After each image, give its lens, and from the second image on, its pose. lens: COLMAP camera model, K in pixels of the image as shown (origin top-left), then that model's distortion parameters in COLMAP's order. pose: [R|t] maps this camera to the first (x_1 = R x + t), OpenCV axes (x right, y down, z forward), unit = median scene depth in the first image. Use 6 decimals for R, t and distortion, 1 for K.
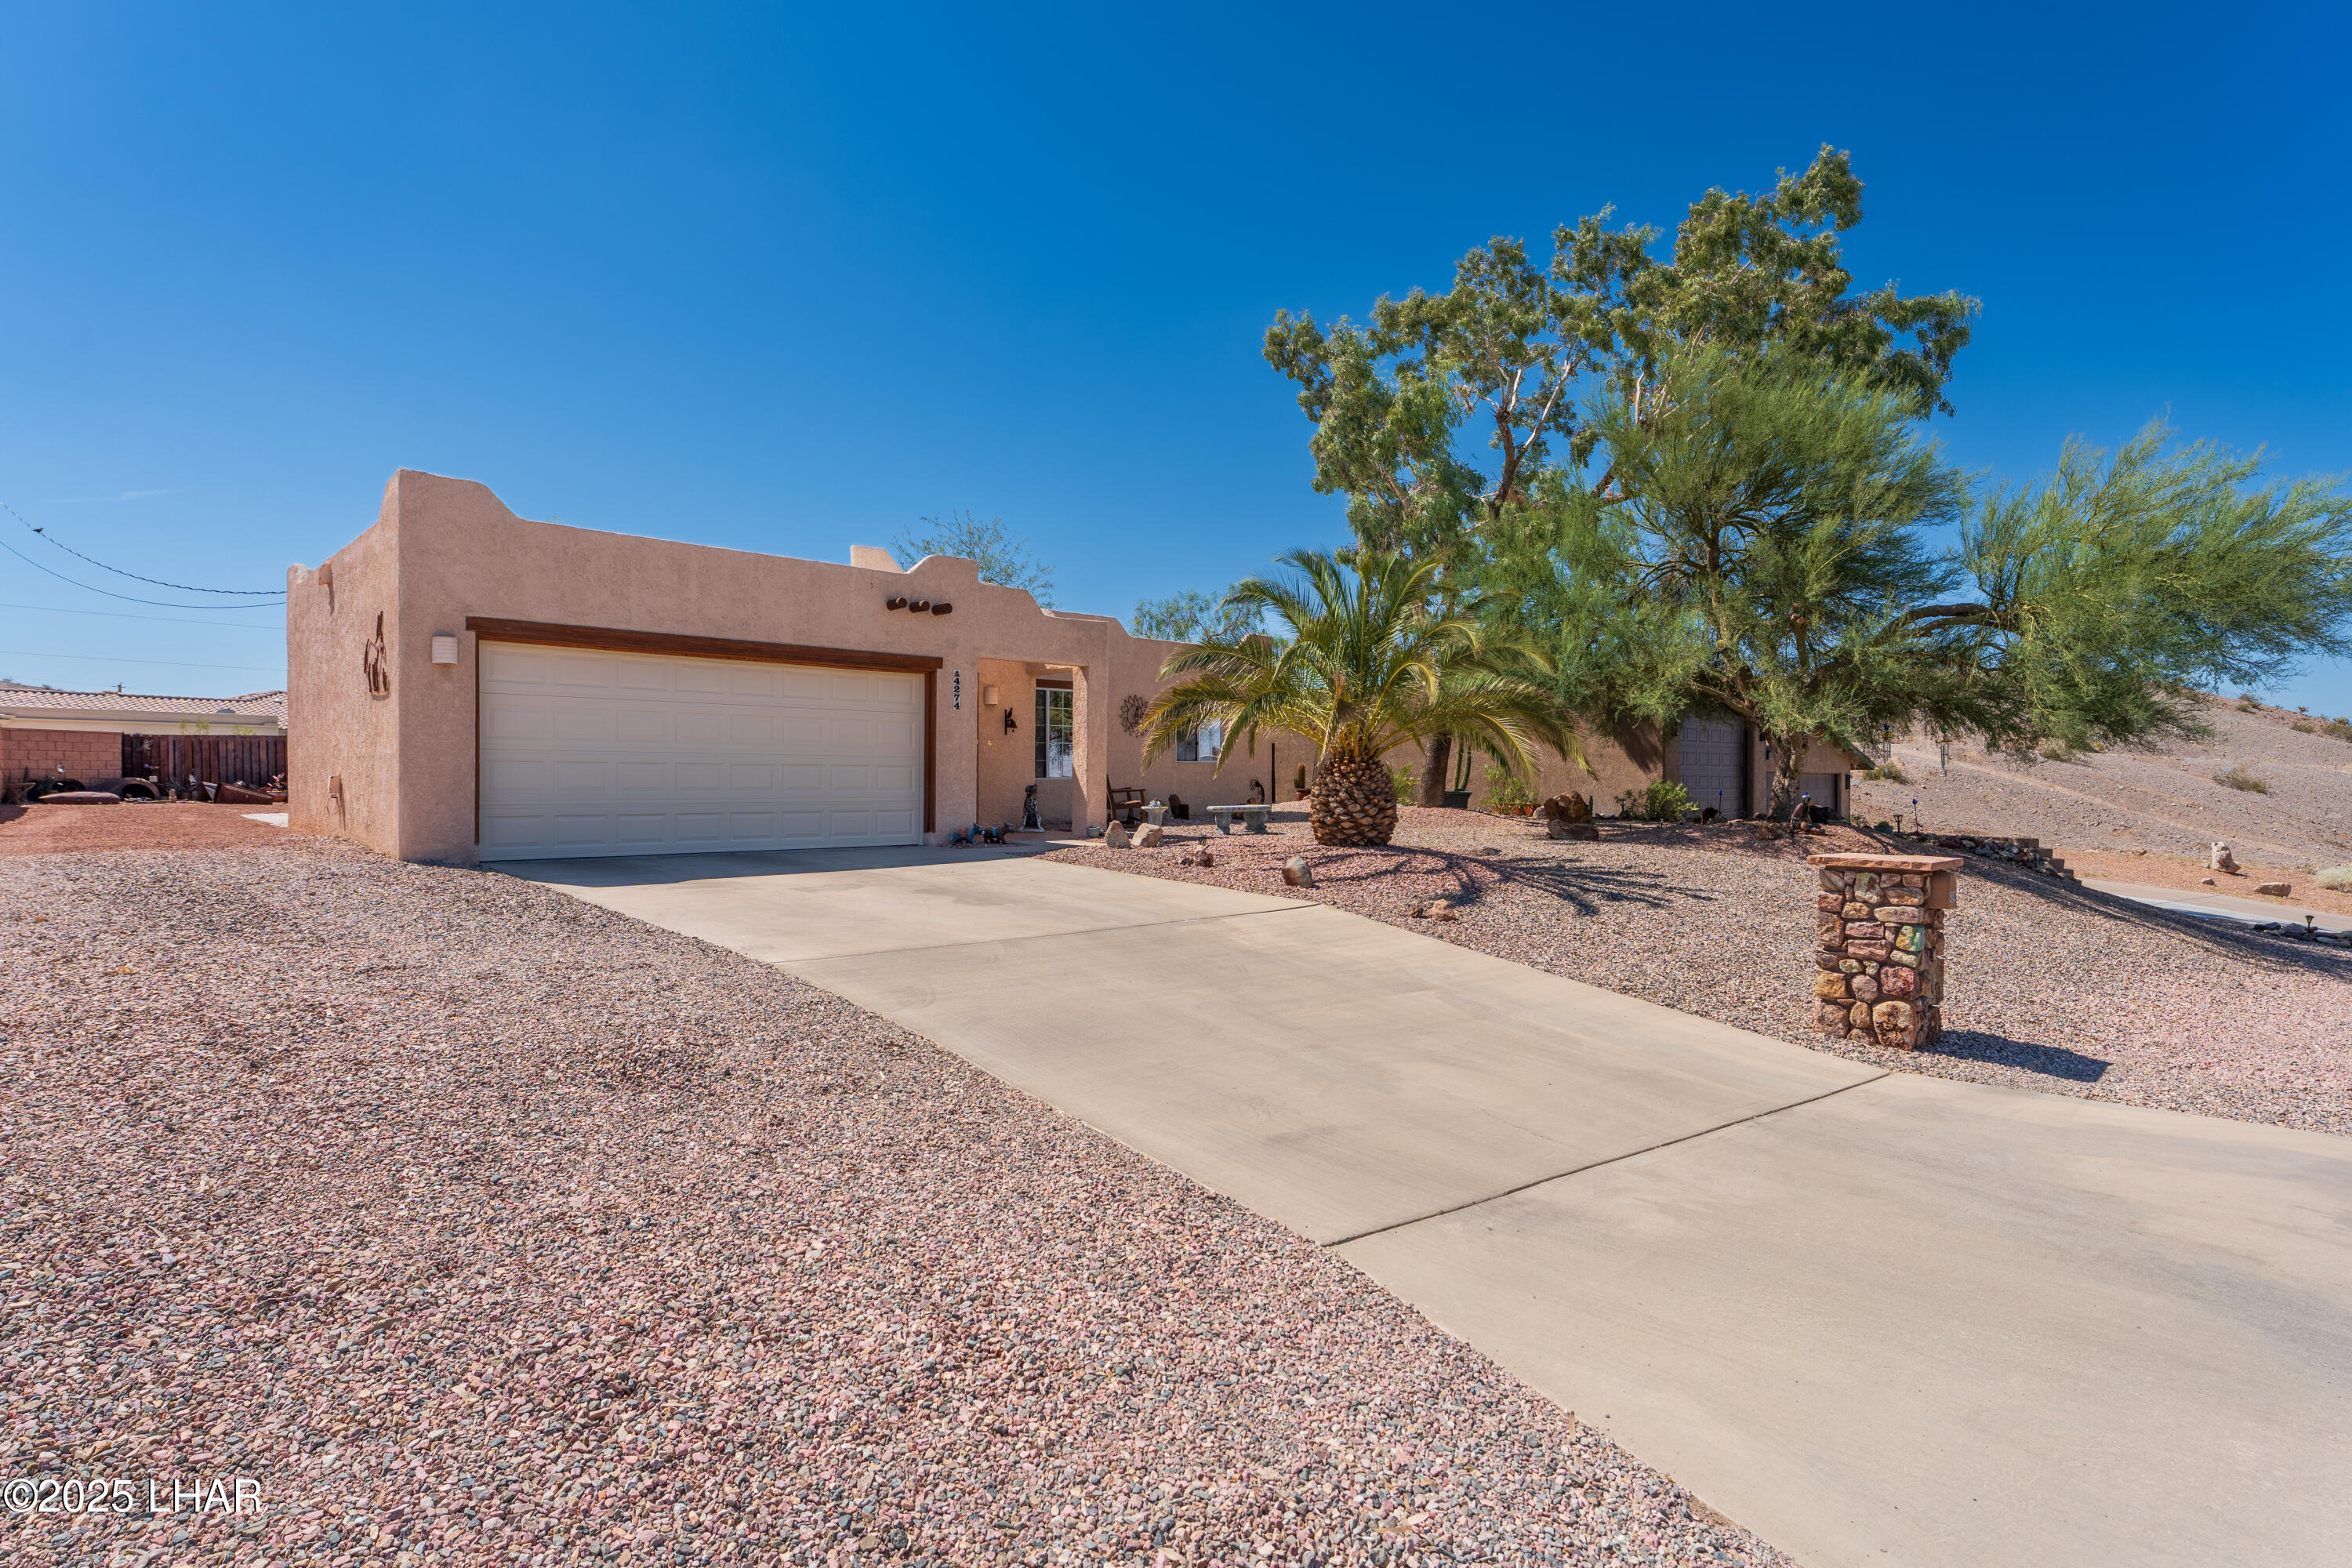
lens RADIAL K [[1210.1, 0, 1176.0], [0, 1210.1, 784.0], [0, 0, 1]] dist [0.002970, 0.000165]
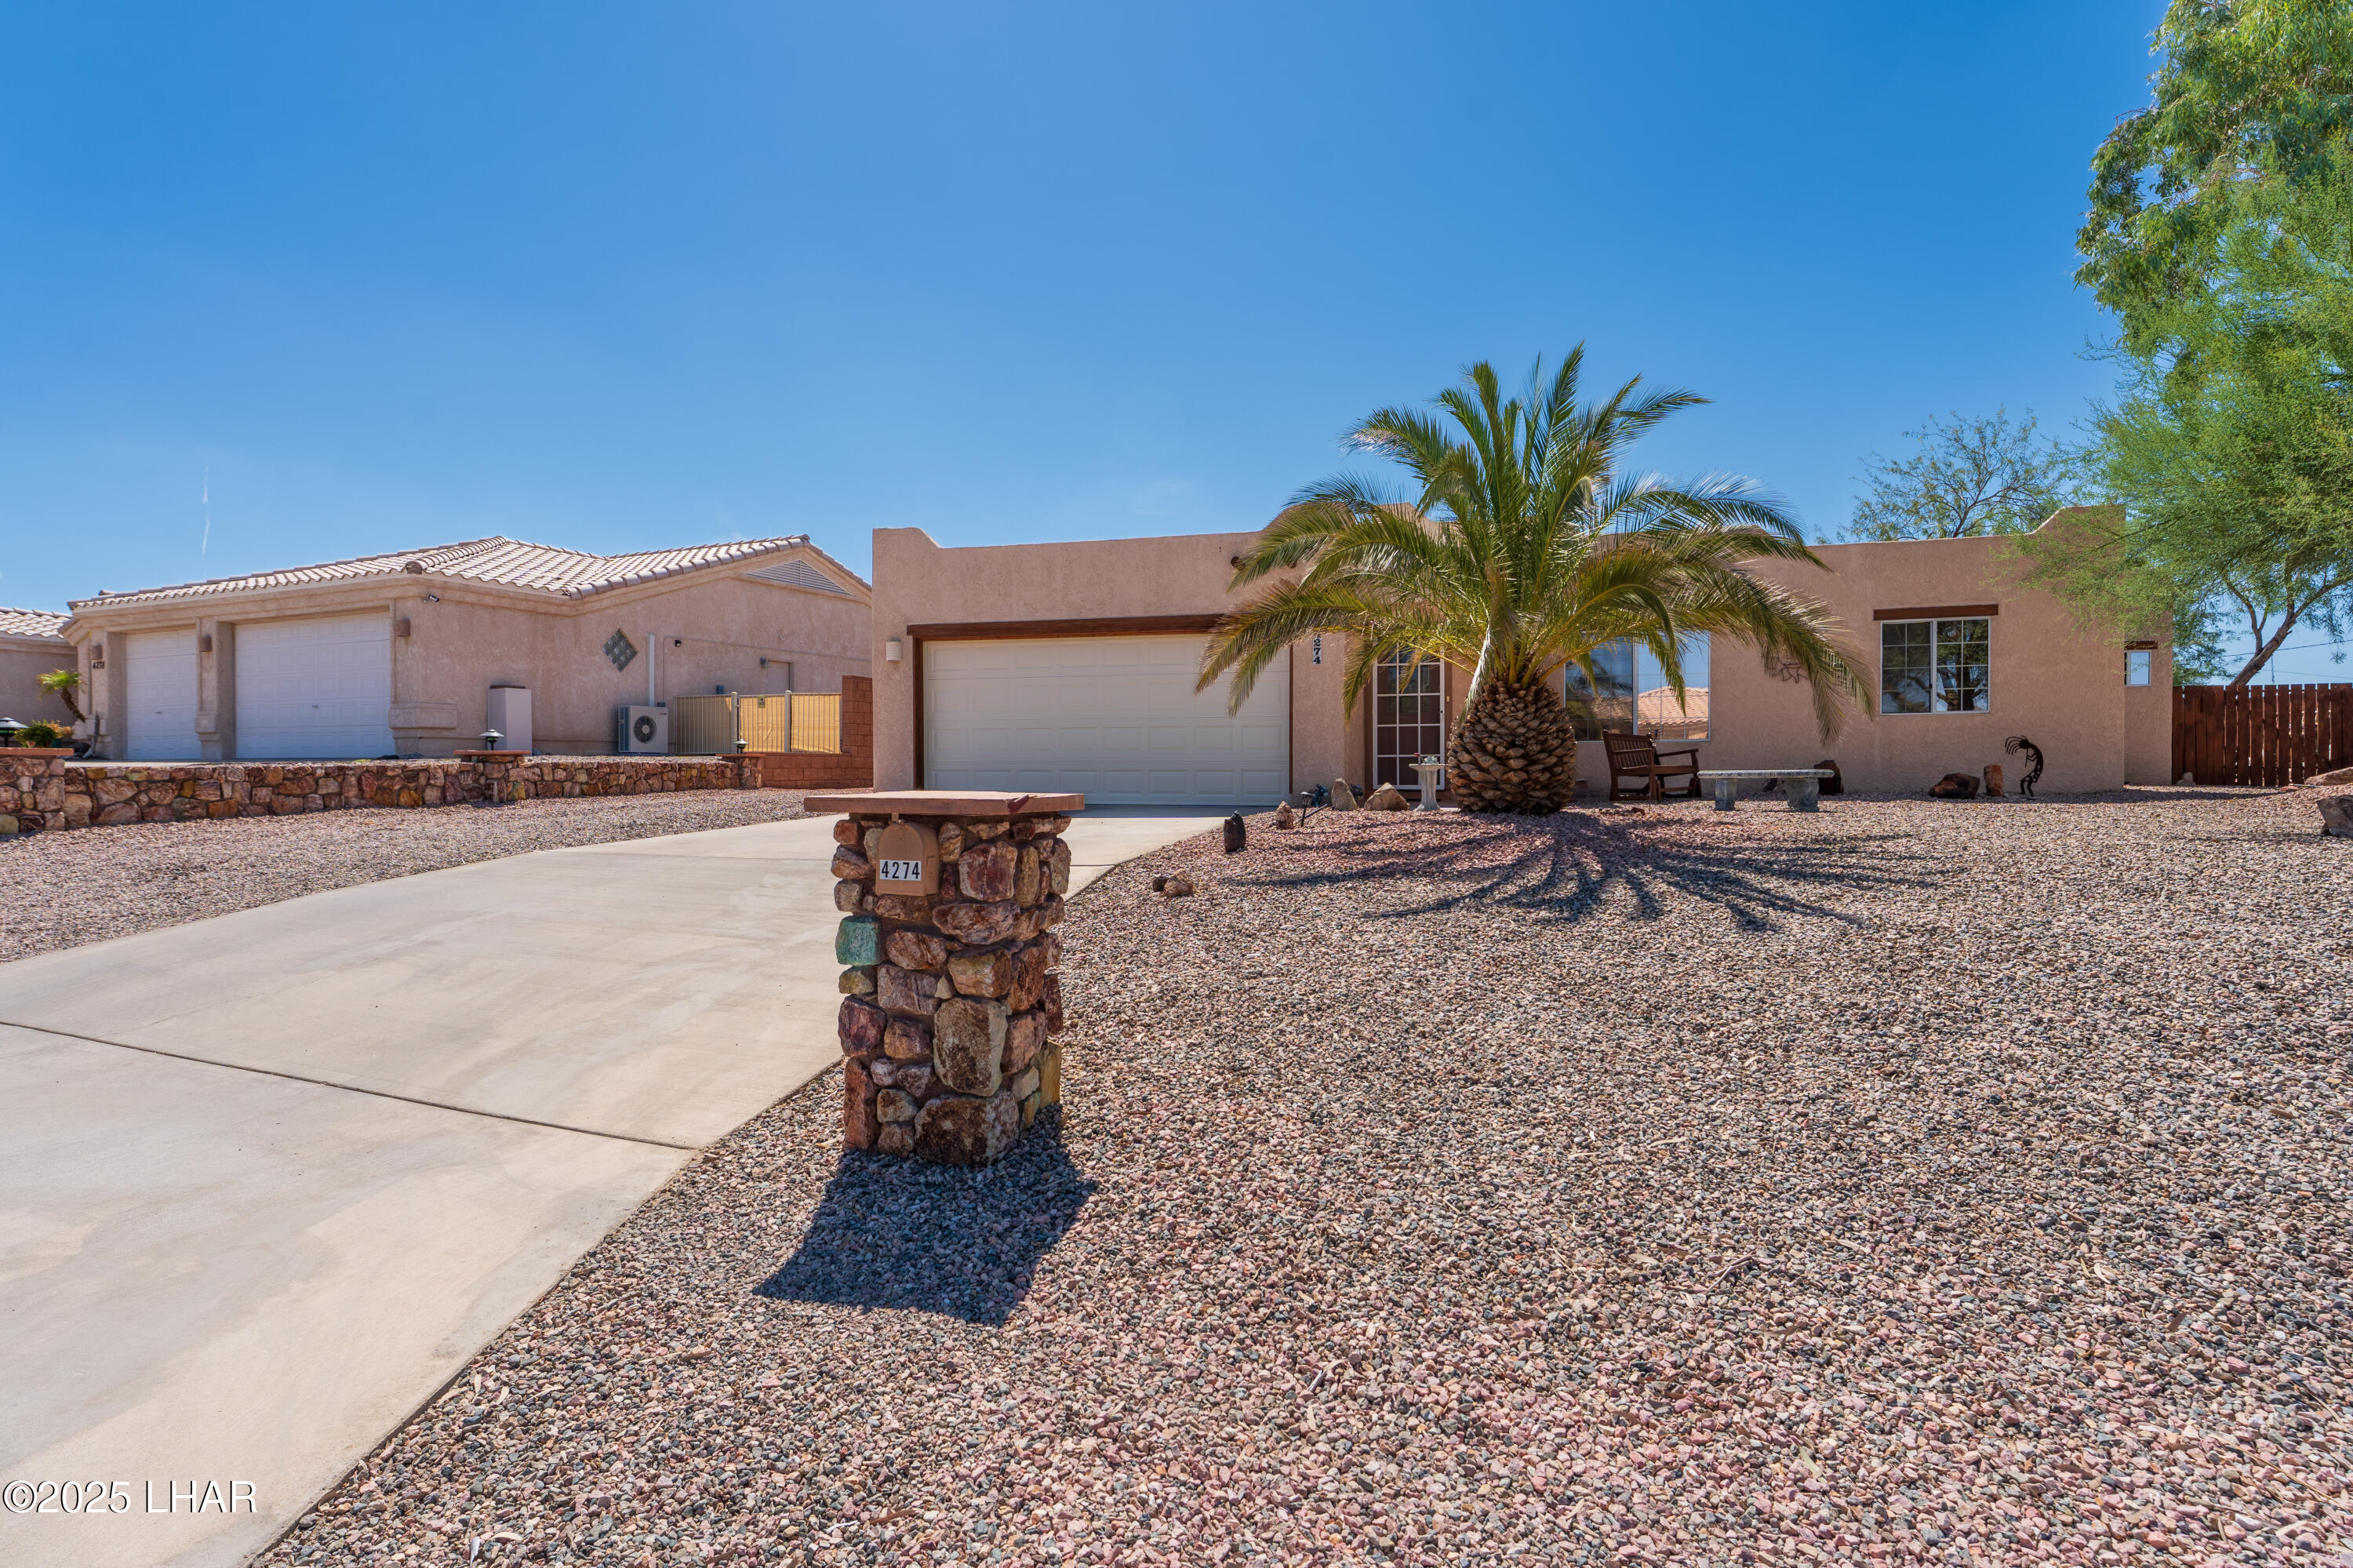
lens RADIAL K [[1210.7, 0, 1176.5], [0, 1210.7, 784.0], [0, 0, 1]] dist [0.002970, 0.000165]
pose [[0.488973, 0.004374, -0.872288, 0.712090], [-0.002557, 0.999990, 0.003581, 0.034766], [0.872295, 0.000479, 0.488980, 0.537137]]
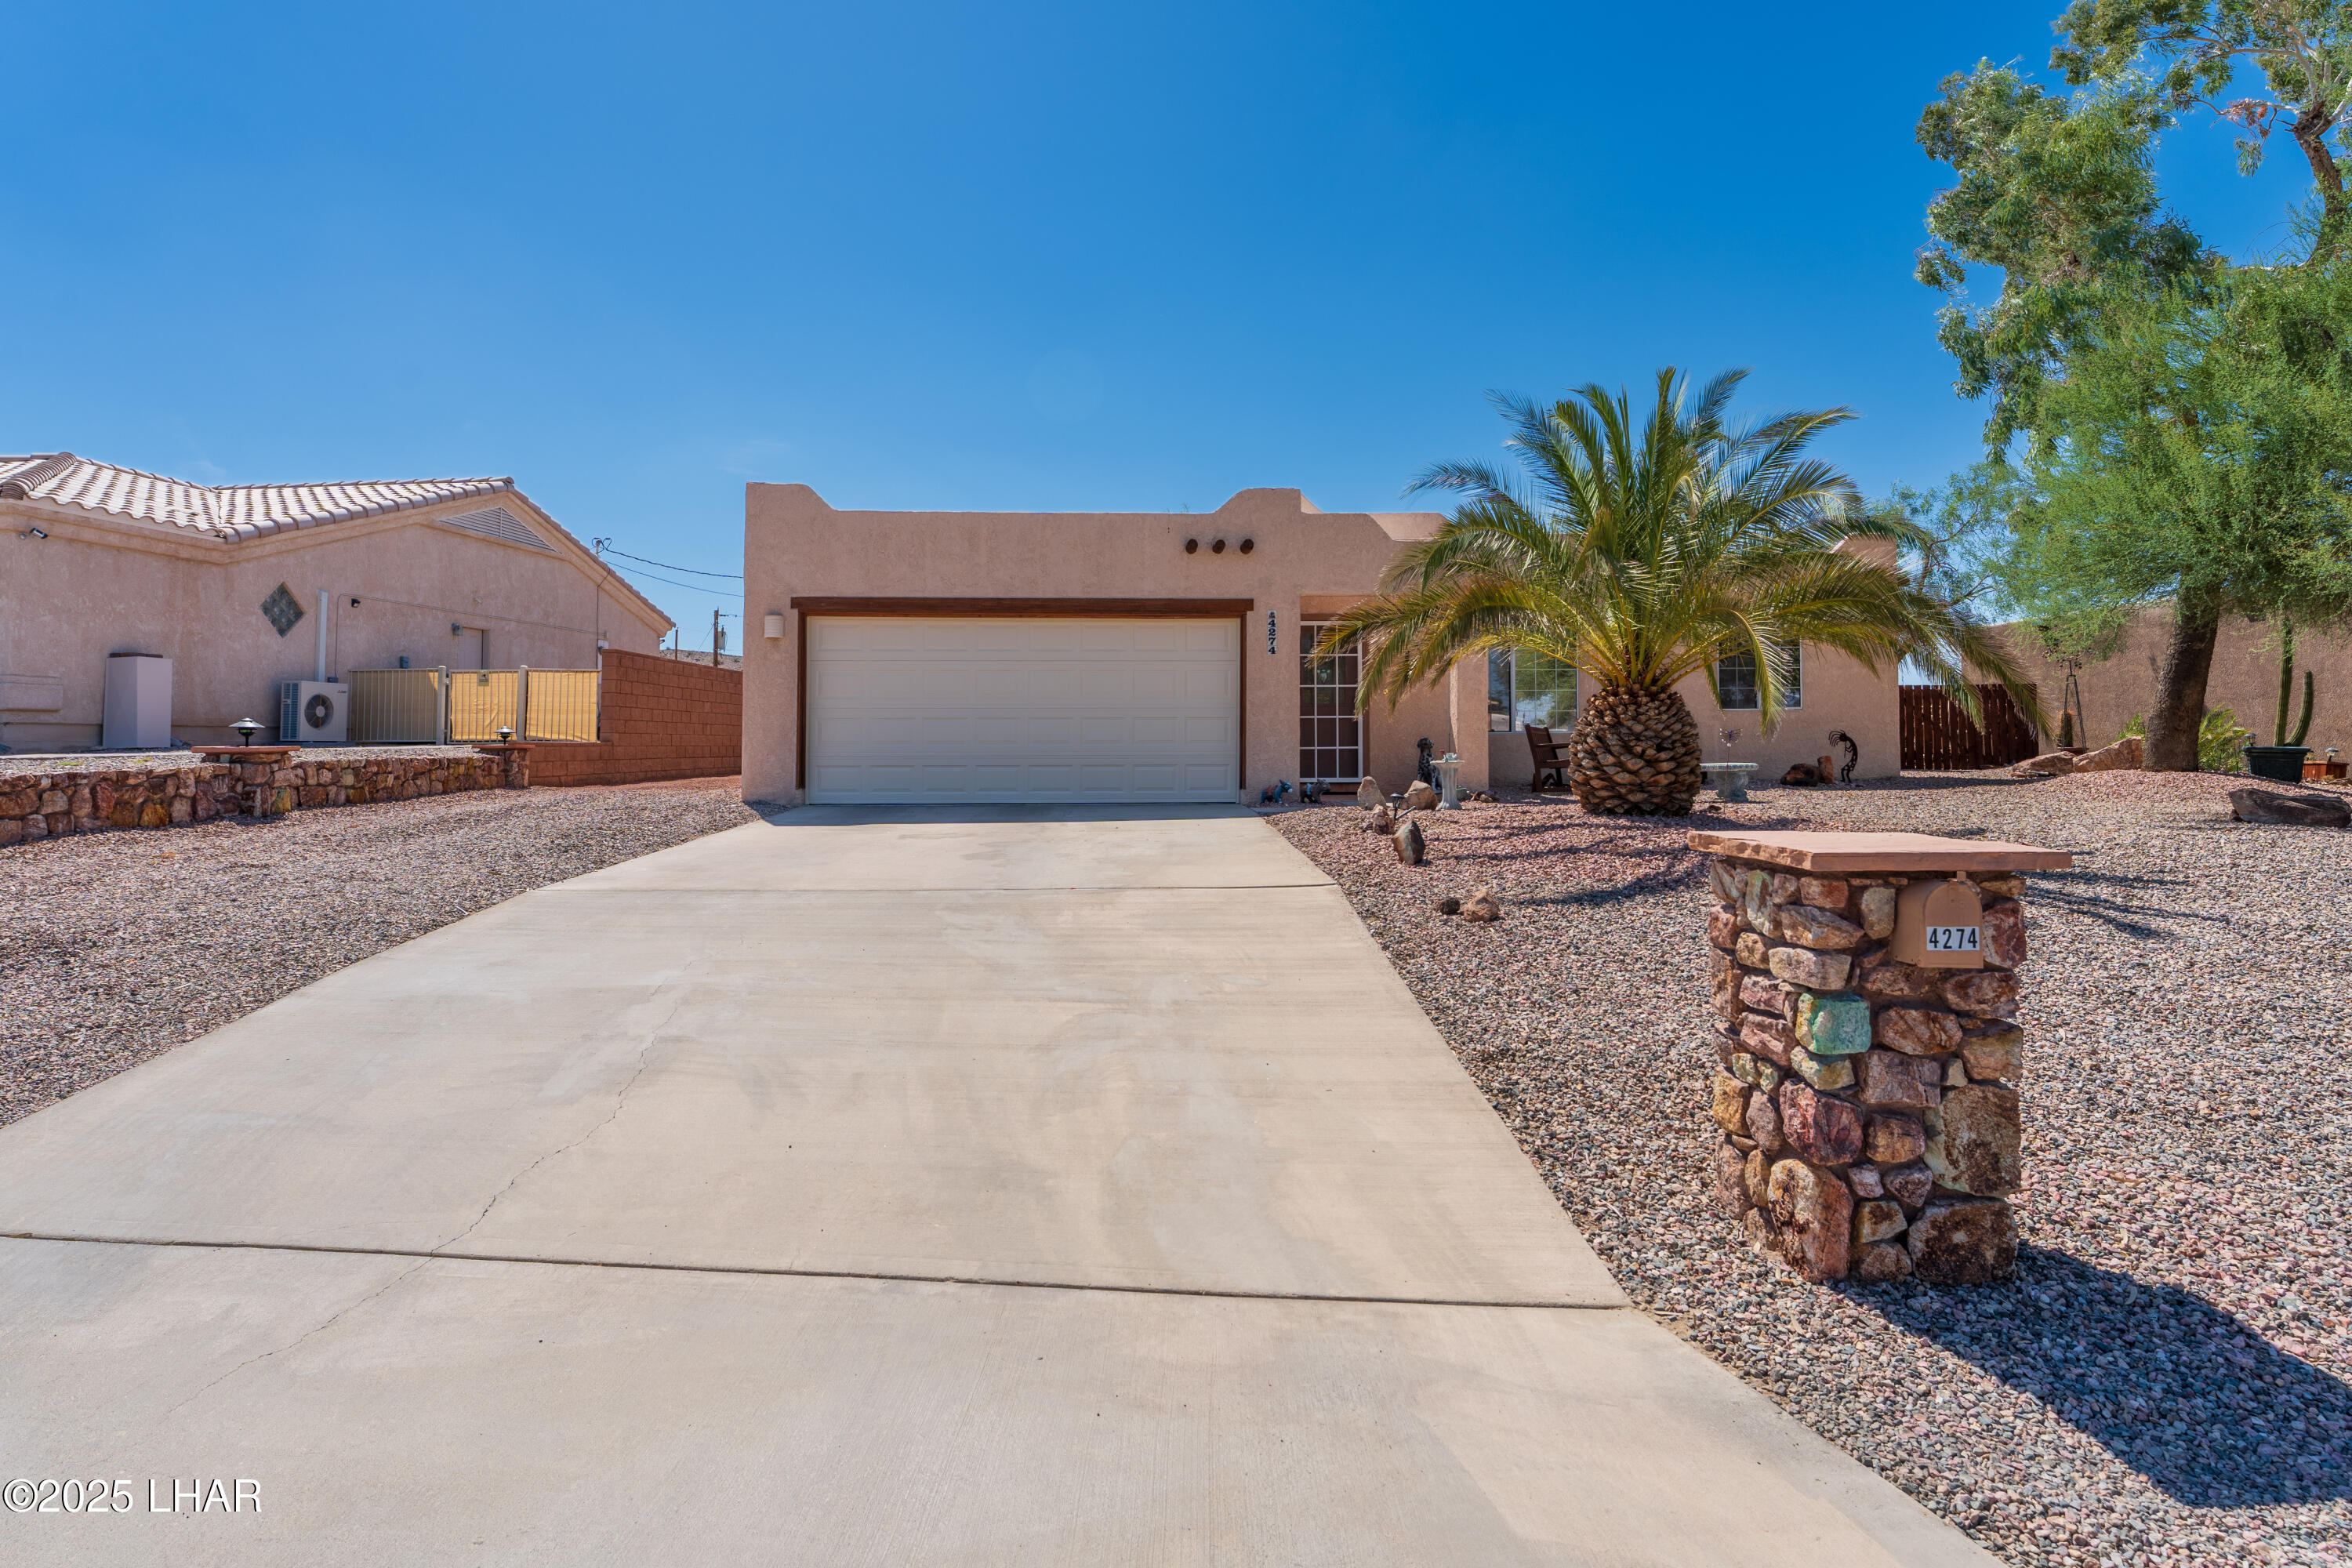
lens RADIAL K [[1239.1, 0, 1179.5], [0, 1239.1, 701.9], [0, 0, 1]] dist [0.000079, 0.000292]
pose [[0.748152, -0.032069, -0.662751, 0.460844], [0.003246, 0.998996, -0.044674, 0.018525], [0.663519, 0.031271, 0.747506, 0.314656]]
